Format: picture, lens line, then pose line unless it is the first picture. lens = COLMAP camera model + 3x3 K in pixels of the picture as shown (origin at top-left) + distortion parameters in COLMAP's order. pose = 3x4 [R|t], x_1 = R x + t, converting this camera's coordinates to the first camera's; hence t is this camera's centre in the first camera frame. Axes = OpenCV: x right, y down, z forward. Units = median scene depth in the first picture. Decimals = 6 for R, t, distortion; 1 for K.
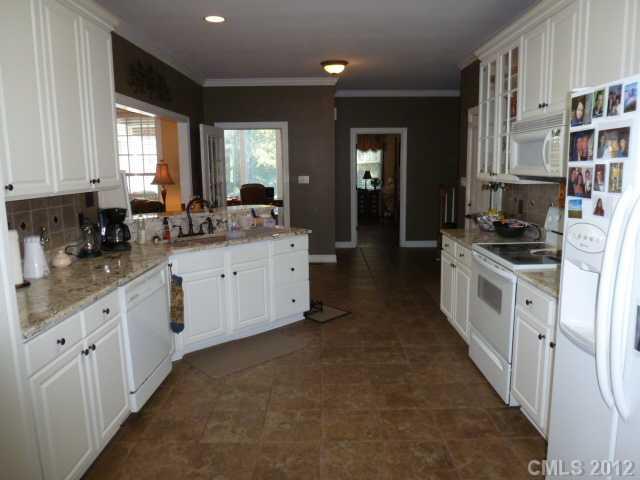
lens RADIAL K [[463.3, 0, 320.0], [0, 463.3, 240.0], [0, 0, 1]] dist [-0.026629, 0.002040]
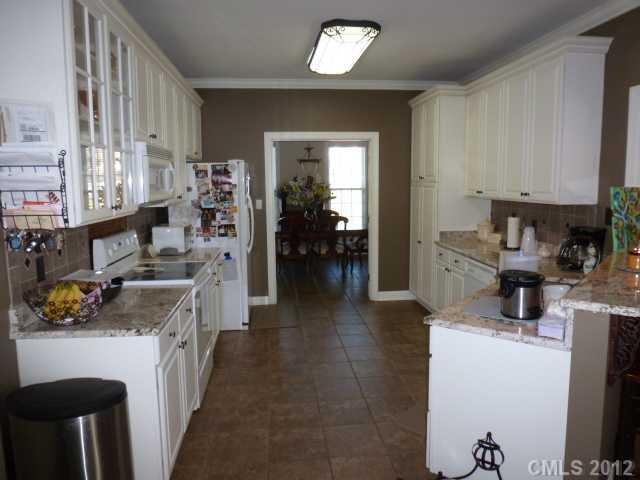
lens RADIAL K [[463.3, 0, 320.0], [0, 463.3, 240.0], [0, 0, 1]] dist [-0.026629, 0.002040]
pose [[-0.994829, 0.032201, -0.096329, 0.170151], [0.004703, 0.962000, 0.273009, -0.287042], [0.101459, 0.271144, -0.957177, 1.767891]]
